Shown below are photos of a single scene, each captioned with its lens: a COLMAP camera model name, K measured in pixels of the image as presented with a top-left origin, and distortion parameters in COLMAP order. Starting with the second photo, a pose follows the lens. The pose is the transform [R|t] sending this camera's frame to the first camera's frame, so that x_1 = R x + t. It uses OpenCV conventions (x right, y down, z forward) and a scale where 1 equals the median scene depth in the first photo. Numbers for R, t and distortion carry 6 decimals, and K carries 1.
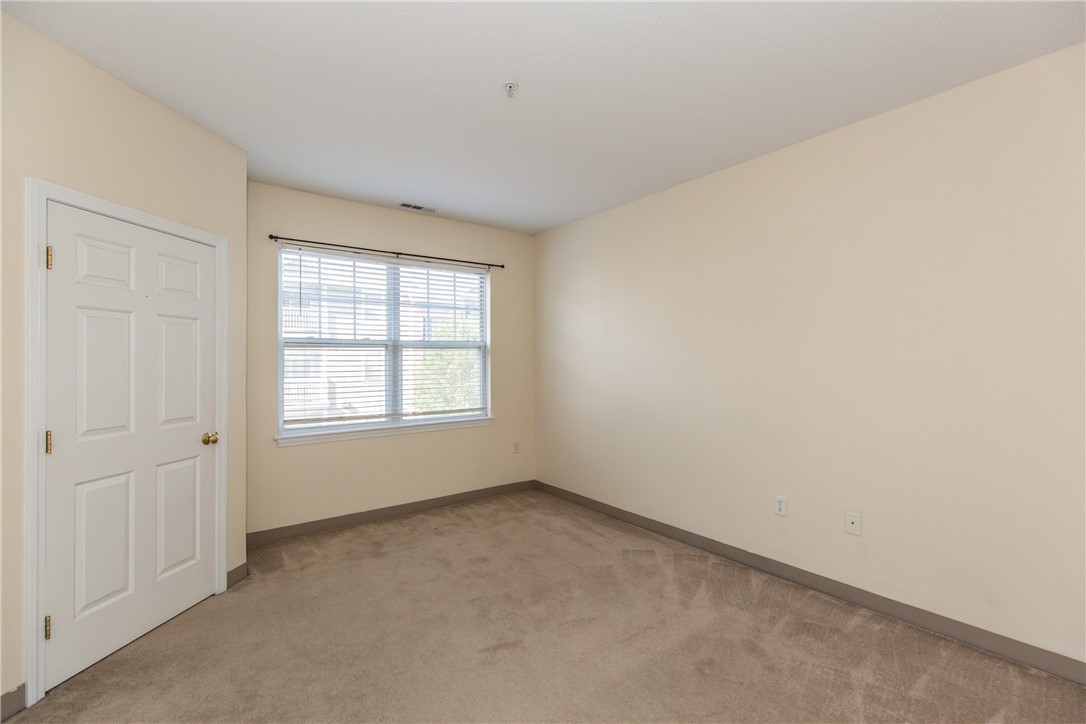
lens RADIAL K [[492.0, 0, 547.1], [0, 492.0, 358.0], [0, 0, 1]] dist [0.000556, -0.000091]
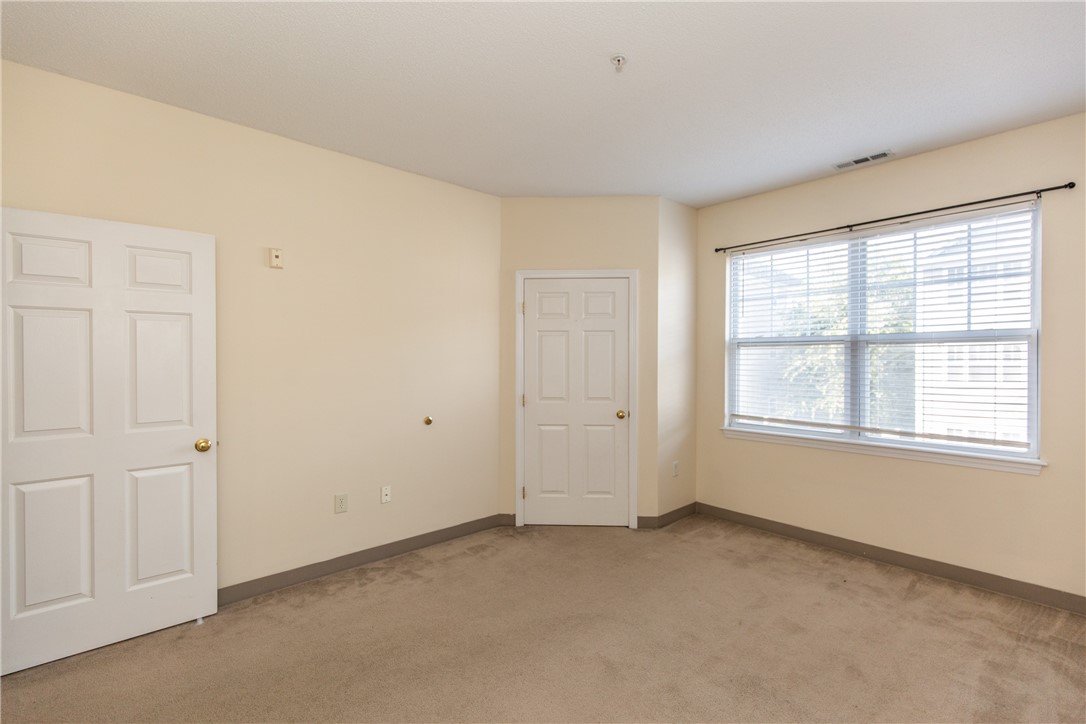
lens RADIAL K [[492.0, 0, 547.1], [0, 492.0, 358.0], [0, 0, 1]] dist [0.000556, -0.000091]
pose [[0.065328, 0.006437, -0.997843, 0.497343], [0.006637, 0.999954, 0.006885, -0.007454], [0.997842, -0.007072, 0.065282, 0.485986]]
